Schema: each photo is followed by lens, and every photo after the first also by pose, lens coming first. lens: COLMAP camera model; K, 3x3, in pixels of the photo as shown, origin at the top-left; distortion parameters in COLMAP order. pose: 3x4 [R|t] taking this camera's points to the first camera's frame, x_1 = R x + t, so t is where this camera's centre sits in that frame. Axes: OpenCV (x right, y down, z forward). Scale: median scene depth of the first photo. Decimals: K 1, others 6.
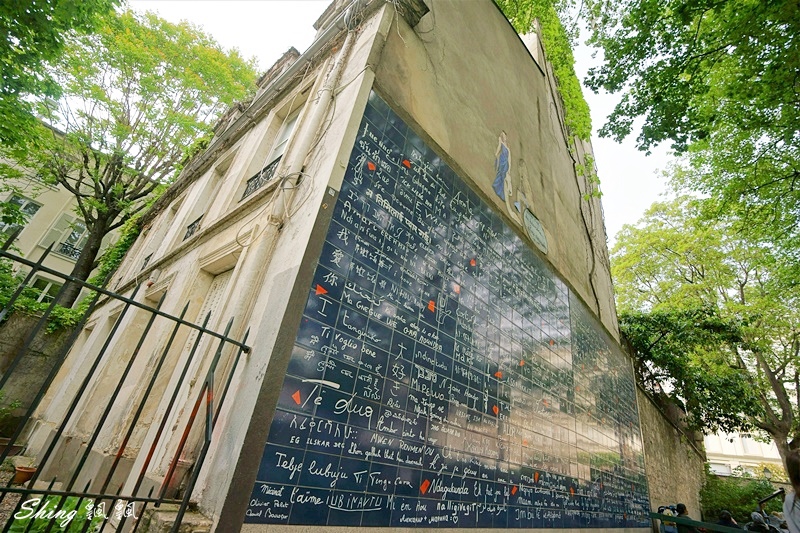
lens RADIAL K [[371.2, 0, 401.4], [0, 371.2, 269.8], [0, 0, 1]] dist [-0.055815, 0.021367]
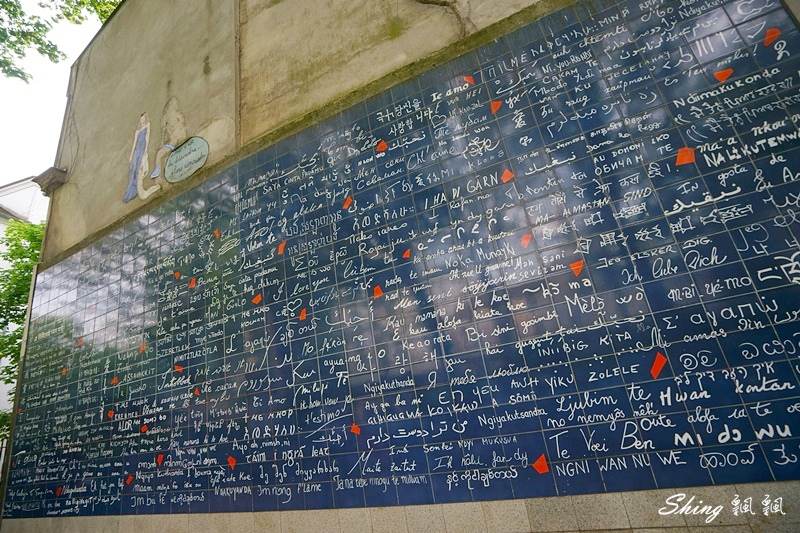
lens RADIAL K [[371.2, 0, 399.5], [0, 371.2, 274.2], [0, 0, 1]] dist [-0.055815, 0.021367]
pose [[0.254155, -0.475127, -0.842413, 2.043019], [0.626644, 0.744355, -0.230764, 1.102264], [0.736697, -0.469243, 0.486918, 1.664521]]
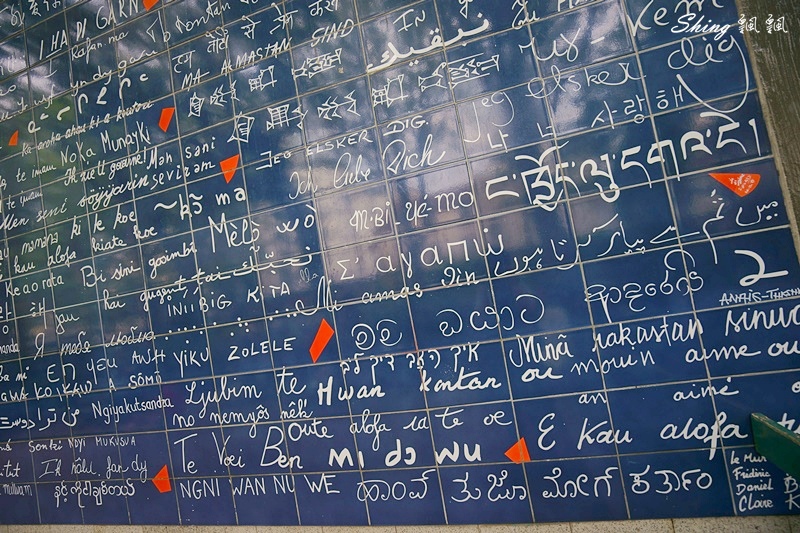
lens RADIAL K [[371.2, 0, 392.5], [0, 371.2, 274.0], [0, 0, 1]] dist [-0.055815, 0.021367]
pose [[0.393600, -0.273937, -0.877518, 1.915484], [0.626038, 0.778883, 0.037656, 1.368833], [0.673168, -0.564181, 0.478063, 2.201751]]
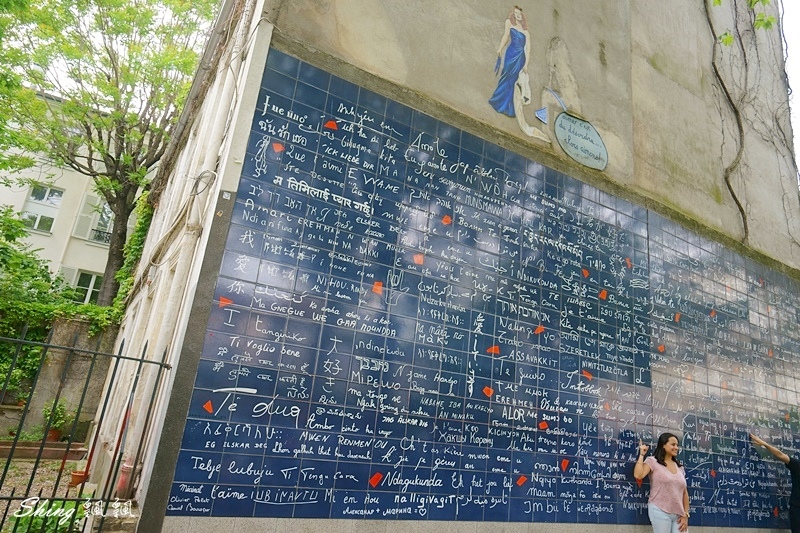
lens RADIAL K [[520.2, 0, 402.0], [0, 520.2, 266.4], [0, 0, 1]] dist [-0.023987, 0.046477]
pose [[0.952167, -0.130298, -0.276406, 0.552857], [0.172673, 0.975701, 0.134879, -0.125356], [0.252115, -0.176155, 0.951529, -0.183439]]
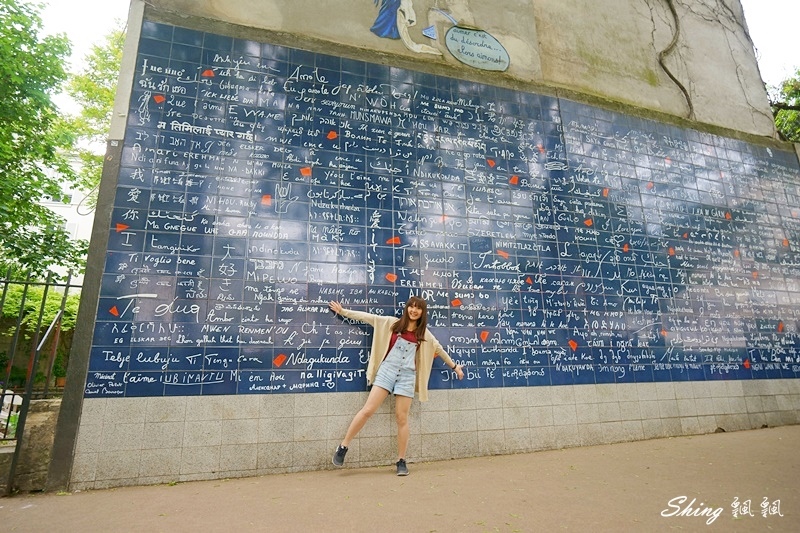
lens RADIAL K [[436.6, 0, 398.8], [0, 436.6, 267.7], [0, 0, 1]] dist [-0.043134, 0.032851]
pose [[0.846518, -0.293085, -0.444419, 0.975240], [0.374644, 0.921068, 0.106189, 0.313701], [0.378218, -0.256390, 0.889503, 0.039233]]
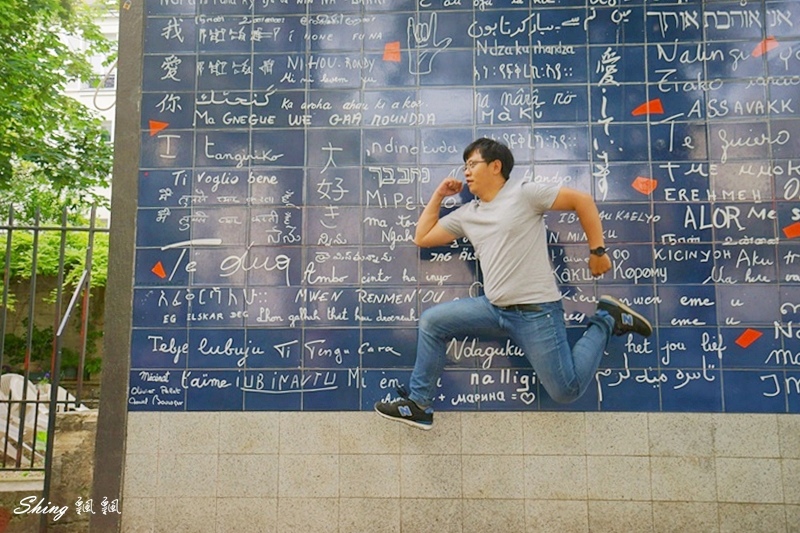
lens RADIAL K [[771.4, 0, 405.4], [0, 771.4, 265.5], [0, 0, 1]] dist [0.065298, 0.000000]
pose [[0.632308, -0.247397, -0.734154, 0.949602], [0.448280, 0.889720, 0.086272, 0.320984], [0.631848, -0.383657, 0.673480, 0.160836]]
